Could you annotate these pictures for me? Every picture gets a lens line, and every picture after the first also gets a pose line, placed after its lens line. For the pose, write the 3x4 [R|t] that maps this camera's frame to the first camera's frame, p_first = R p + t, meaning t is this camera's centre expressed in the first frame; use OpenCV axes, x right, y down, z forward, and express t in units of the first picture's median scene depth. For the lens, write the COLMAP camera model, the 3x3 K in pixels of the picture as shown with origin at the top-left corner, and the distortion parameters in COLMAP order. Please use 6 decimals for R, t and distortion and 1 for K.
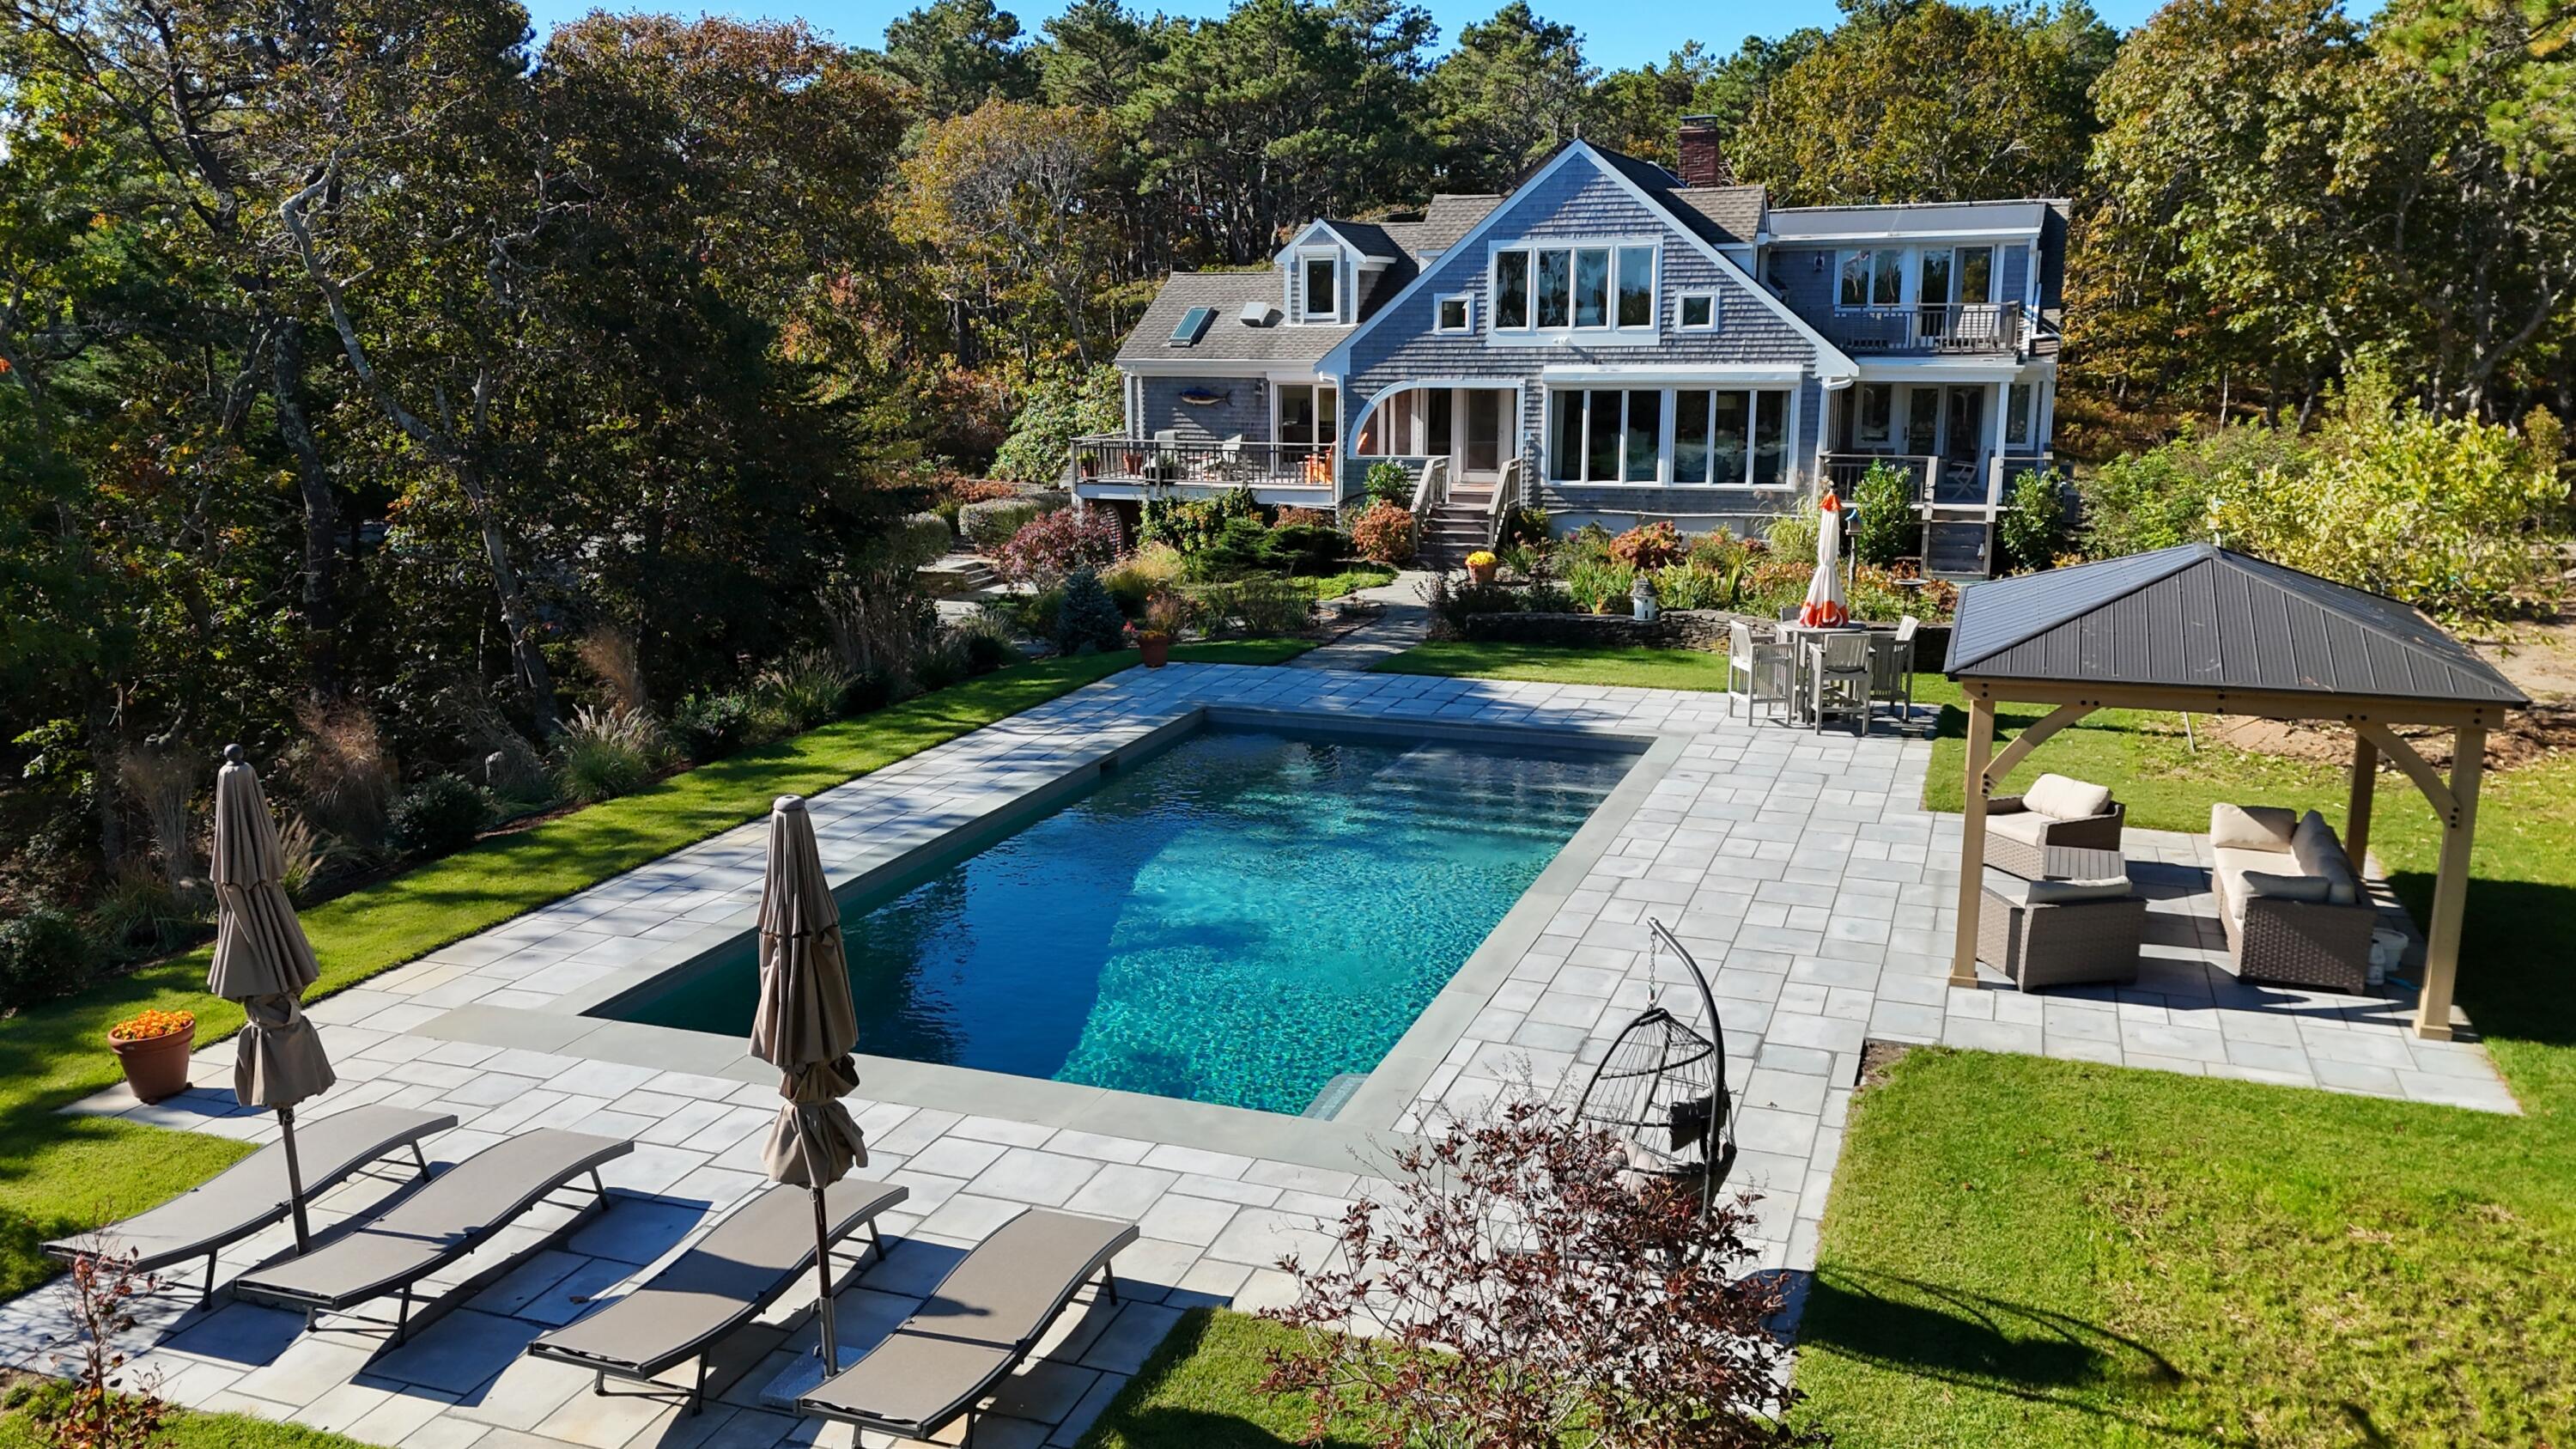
lens RADIAL K [[1944.6, 0, 1294.2], [0, 1944.6, 736.5], [0, 0, 1]] dist [0.183762, -0.416534]
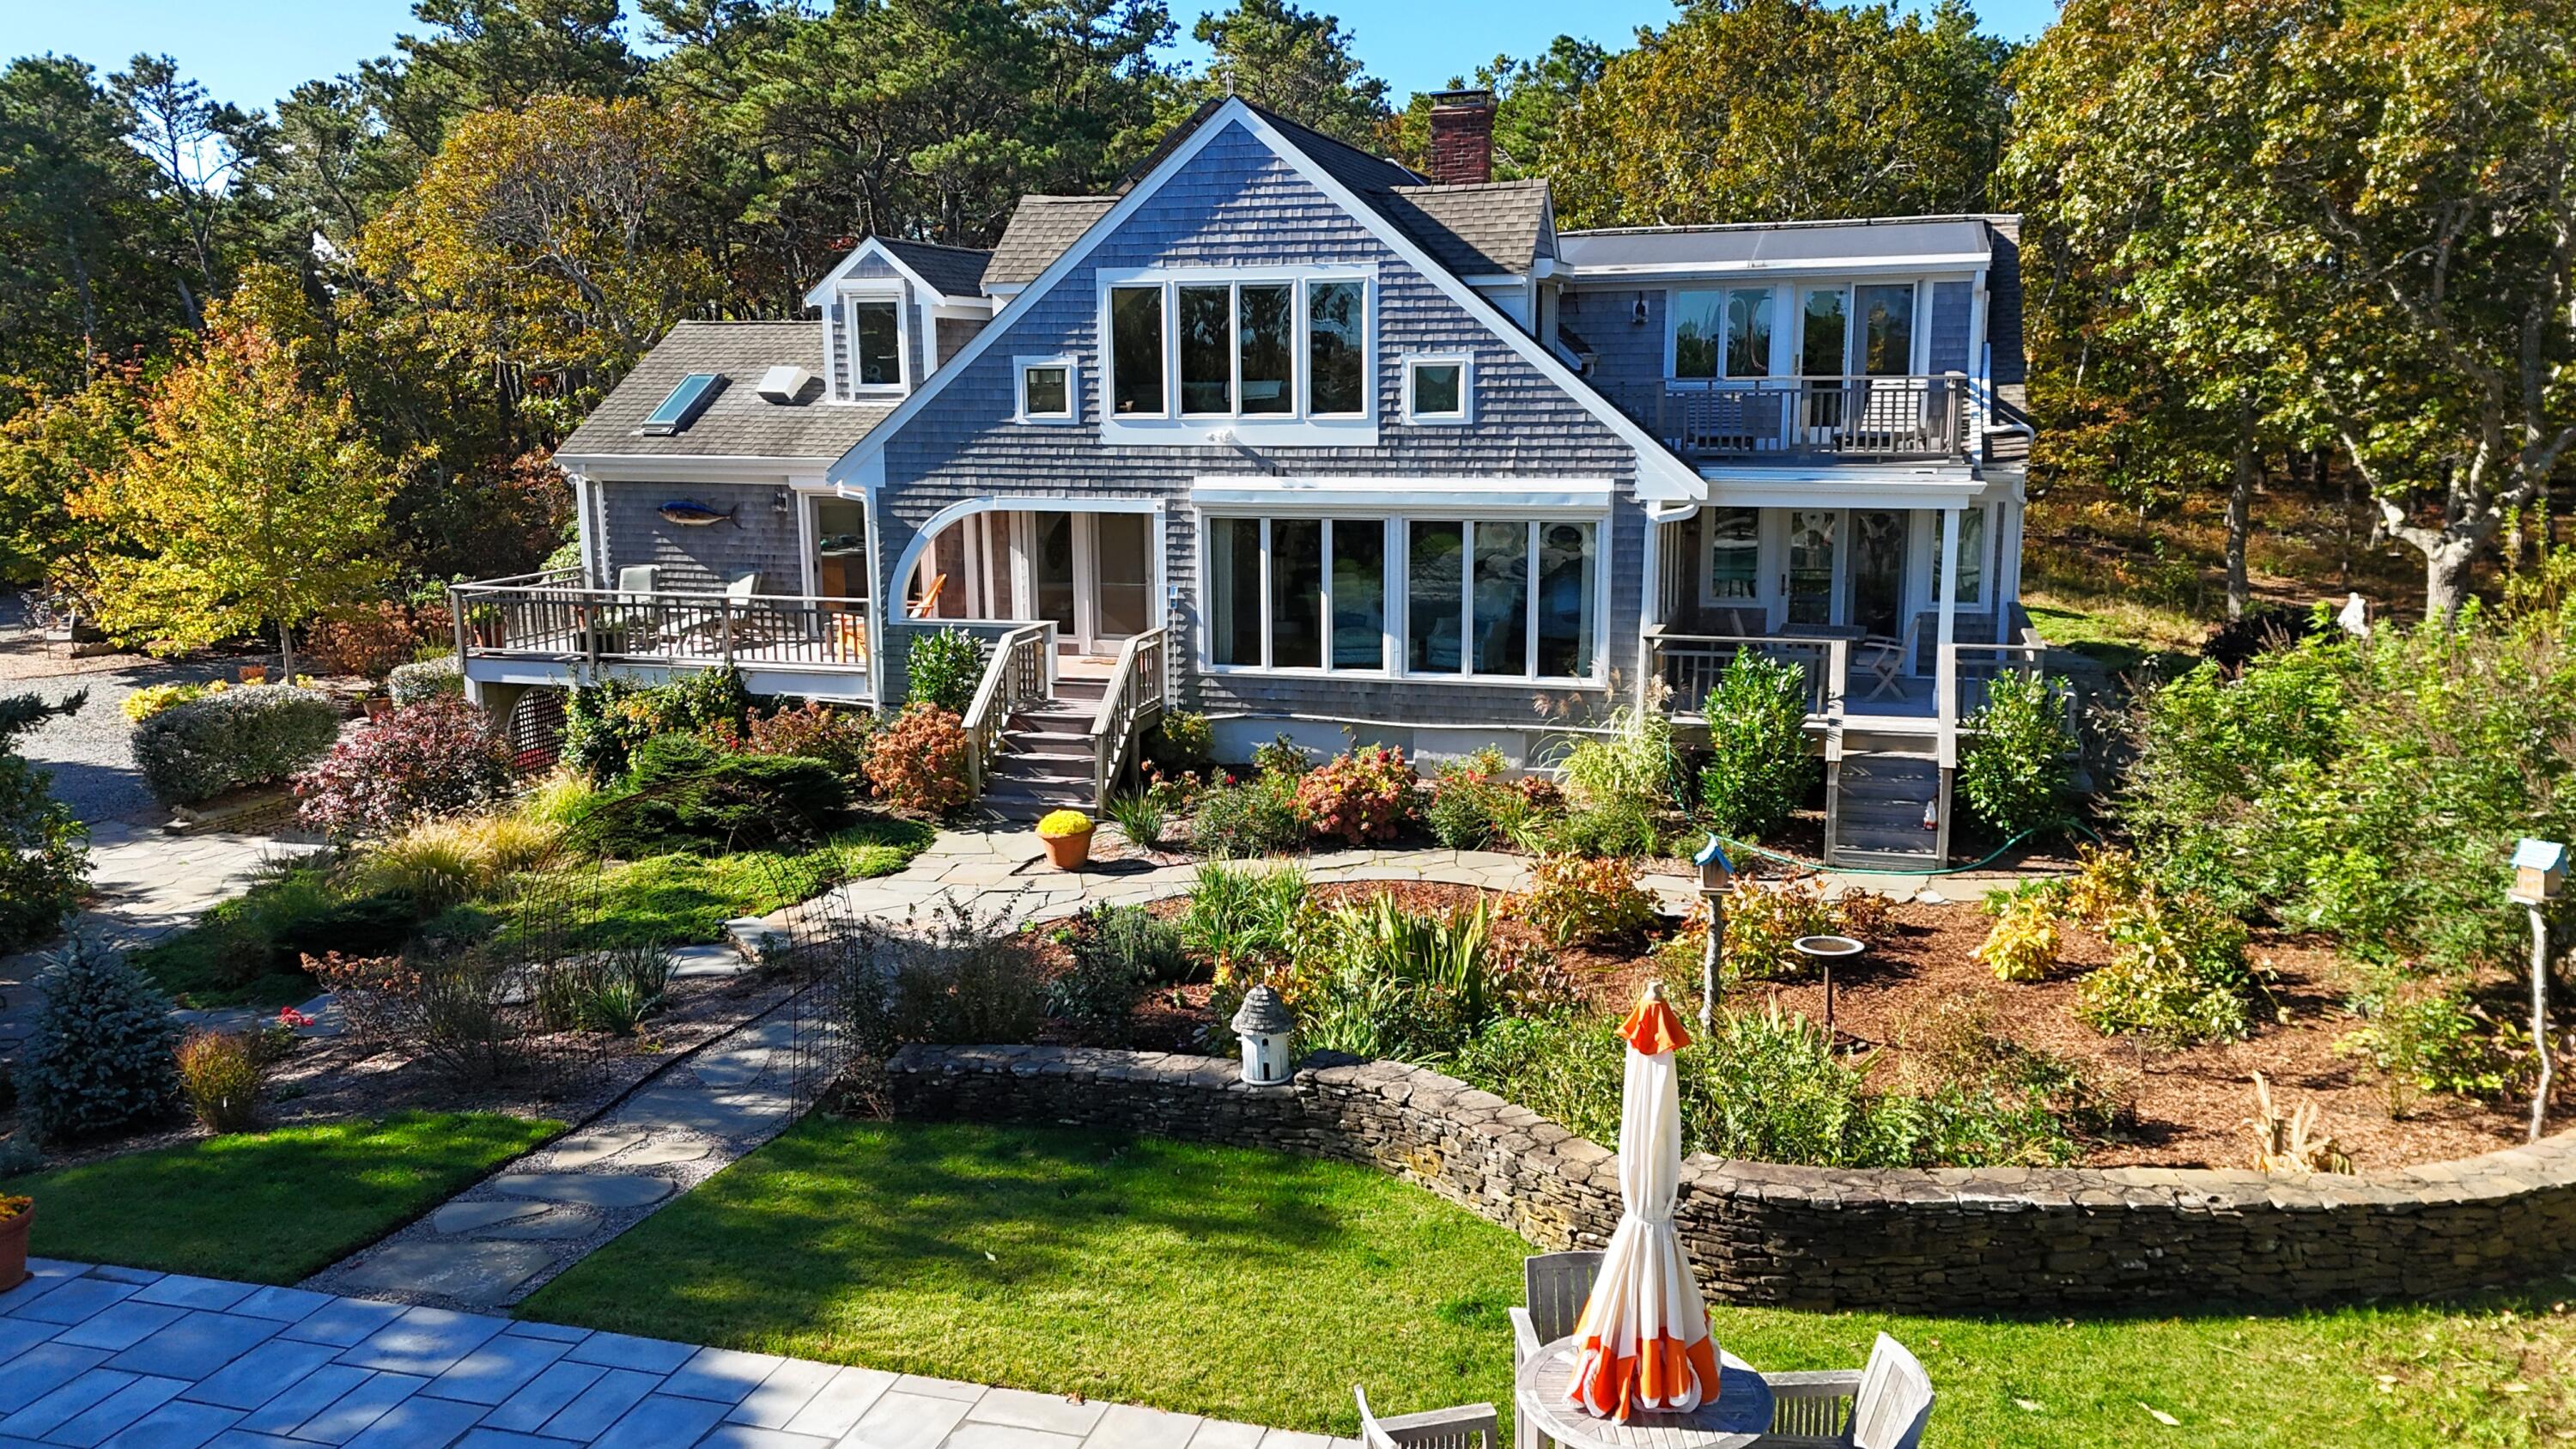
lens RADIAL K [[1944.6, 0, 1294.2], [0, 1944.6, 736.5], [0, 0, 1]] dist [0.183762, -0.416534]
pose [[0.997418, -0.014007, 0.070436, 0.114760], [0.016115, 0.999436, -0.029449, -0.091800], [-0.069984, 0.030508, 0.997081, 0.406002]]
